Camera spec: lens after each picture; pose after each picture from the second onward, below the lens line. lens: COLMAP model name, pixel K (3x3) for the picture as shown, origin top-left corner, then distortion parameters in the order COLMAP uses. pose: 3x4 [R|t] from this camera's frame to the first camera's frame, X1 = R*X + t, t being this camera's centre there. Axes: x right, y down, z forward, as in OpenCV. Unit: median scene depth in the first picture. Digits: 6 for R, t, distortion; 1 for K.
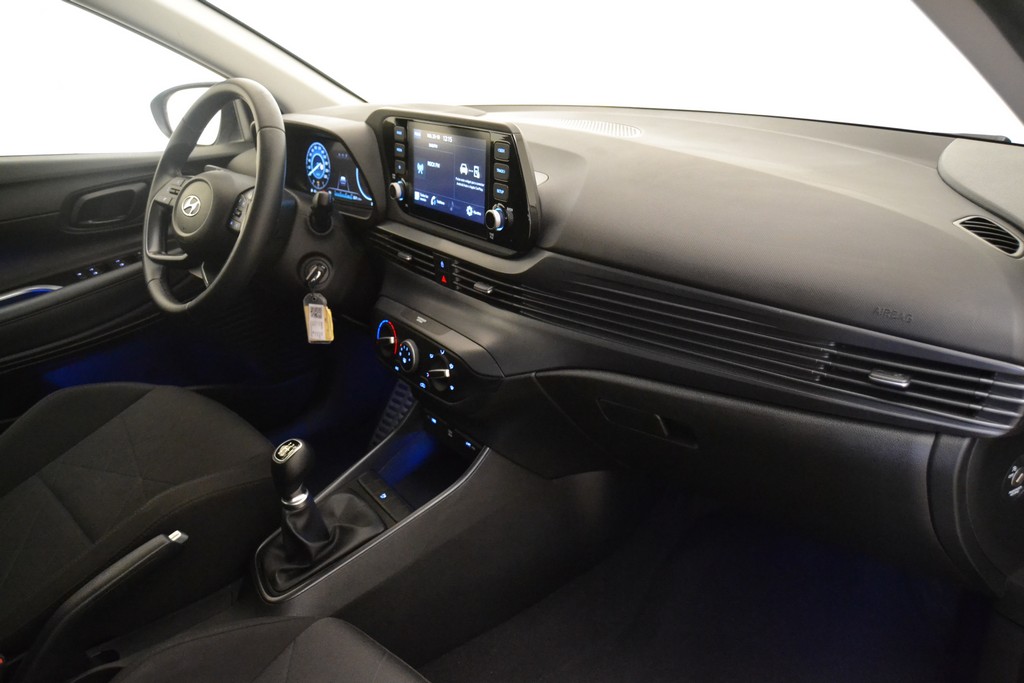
lens RADIAL K [[799.5, 0, 510.9], [0, 799.5, 339.5], [0, 0, 1]] dist [0.000211, 0.004344]
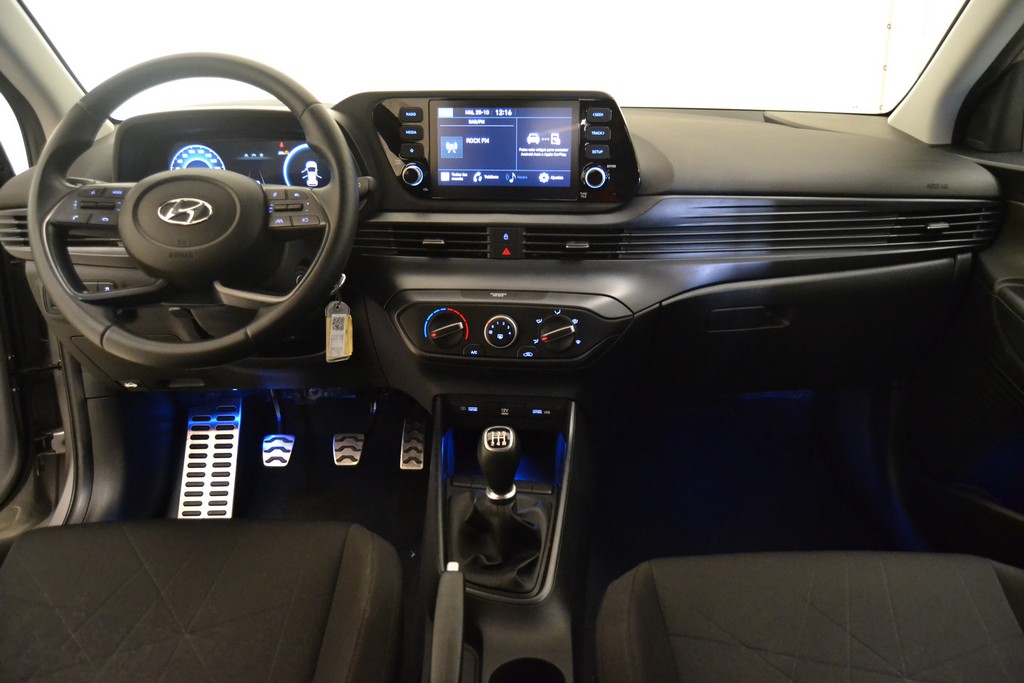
lens RADIAL K [[799.5, 0, 521.3], [0, 799.5, 342.6], [0, 0, 1]] dist [0.000211, 0.004344]
pose [[0.678756, -0.193273, 0.708474, -0.816902], [0.250749, 0.967760, 0.023776, 0.016713], [-0.690228, 0.161511, 0.705336, 0.293083]]
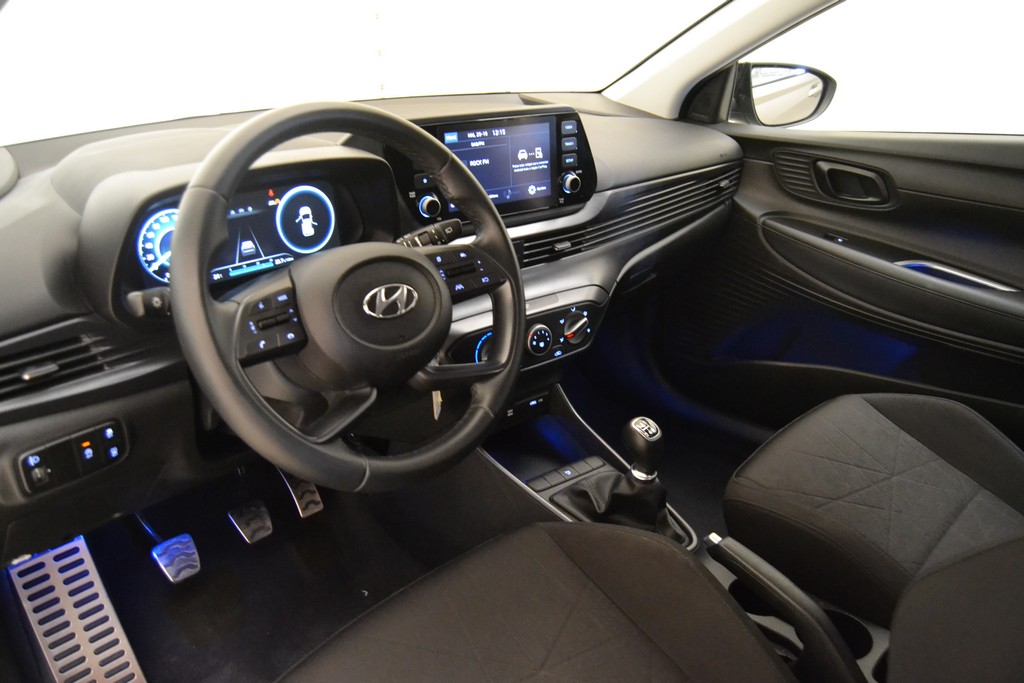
lens RADIAL K [[799.5, 0, 514.7], [0, 799.5, 341.4], [0, 0, 1]] dist [0.000211, 0.004344]
pose [[-0.054282, -0.358737, 0.931859, -1.112640], [0.356606, 0.864727, 0.353666, -0.362630], [-0.932677, 0.351504, 0.080989, 0.952141]]
